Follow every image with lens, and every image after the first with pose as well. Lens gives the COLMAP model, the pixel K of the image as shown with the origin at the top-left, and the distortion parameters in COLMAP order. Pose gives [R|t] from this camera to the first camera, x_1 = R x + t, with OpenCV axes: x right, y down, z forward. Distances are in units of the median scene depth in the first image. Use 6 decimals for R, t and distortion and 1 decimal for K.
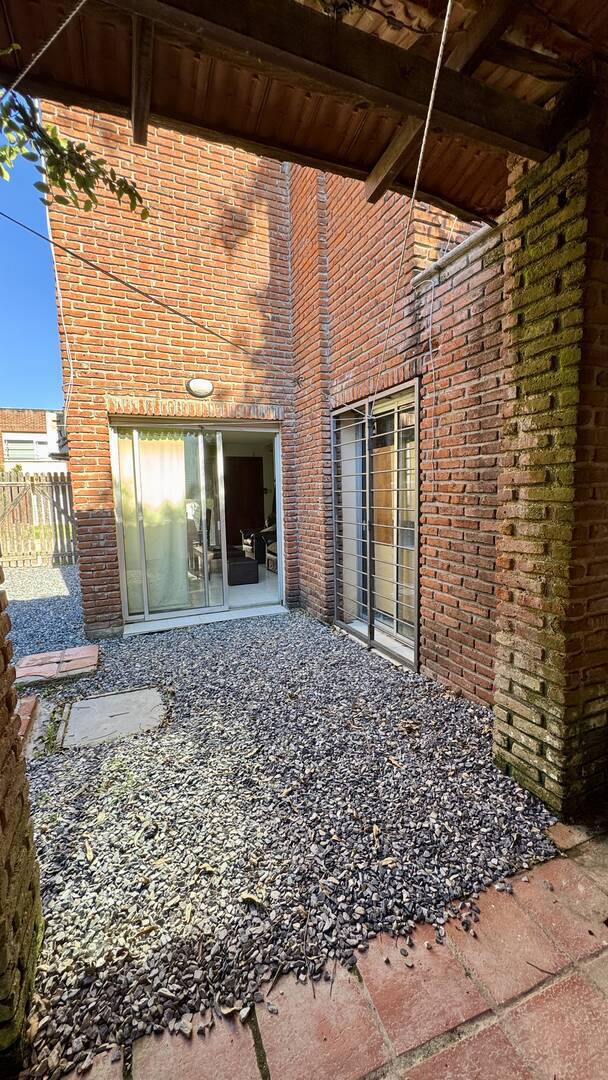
lens RADIAL K [[433.3, 0, 301.9], [0, 433.3, 540.4], [0, 0, 1]] dist [-0.002652, 0.000157]
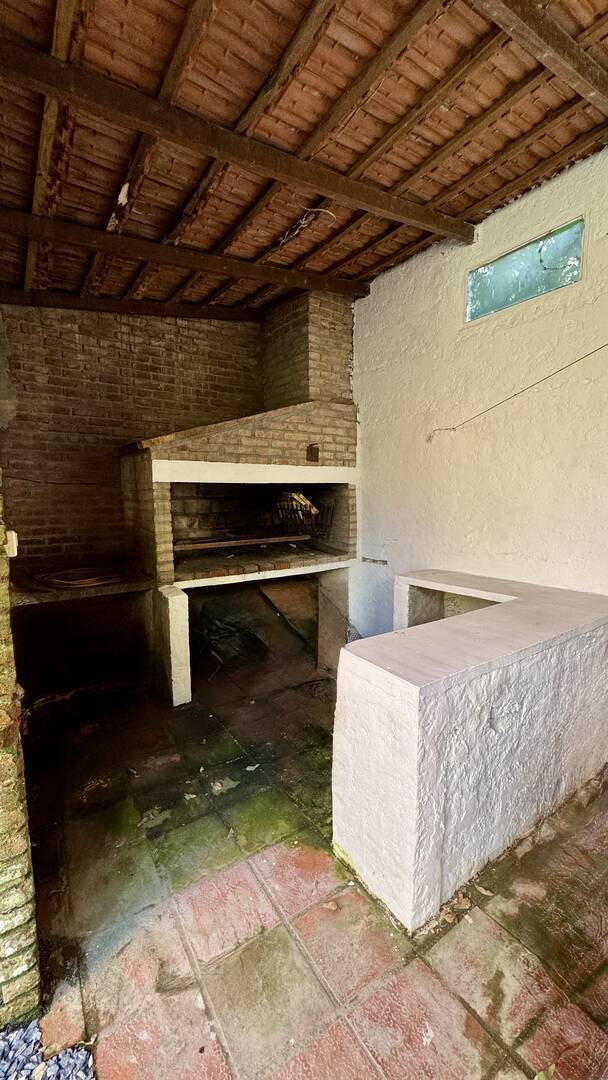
lens RADIAL K [[433.3, 0, 307.1], [0, 433.3, 541.9], [0, 0, 1]] dist [-0.002652, 0.000157]
pose [[-0.214726, -0.077155, 0.973622, -0.081033], [0.121125, 0.987075, 0.104935, -0.092280], [-0.969134, 0.140462, -0.202606, 0.594171]]
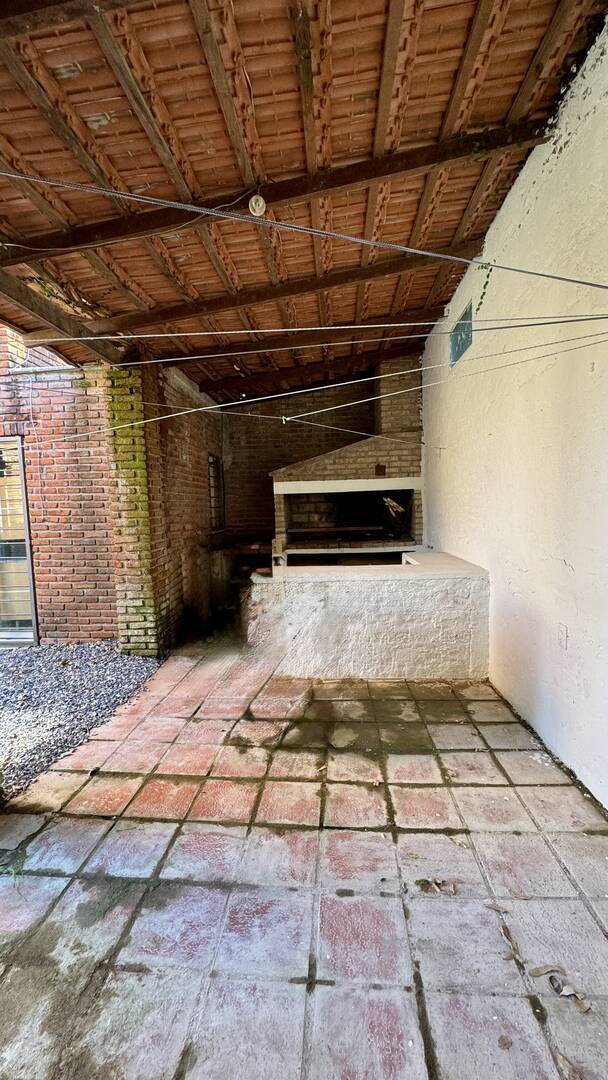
lens RADIAL K [[433.3, 0, 301.6], [0, 433.3, 542.1], [0, 0, 1]] dist [-0.002652, 0.000157]
pose [[0.452303, -0.065317, 0.889470, -0.972436], [0.117256, 0.993013, 0.013294, 0.098395], [-0.884123, 0.098283, 0.456801, -0.709463]]
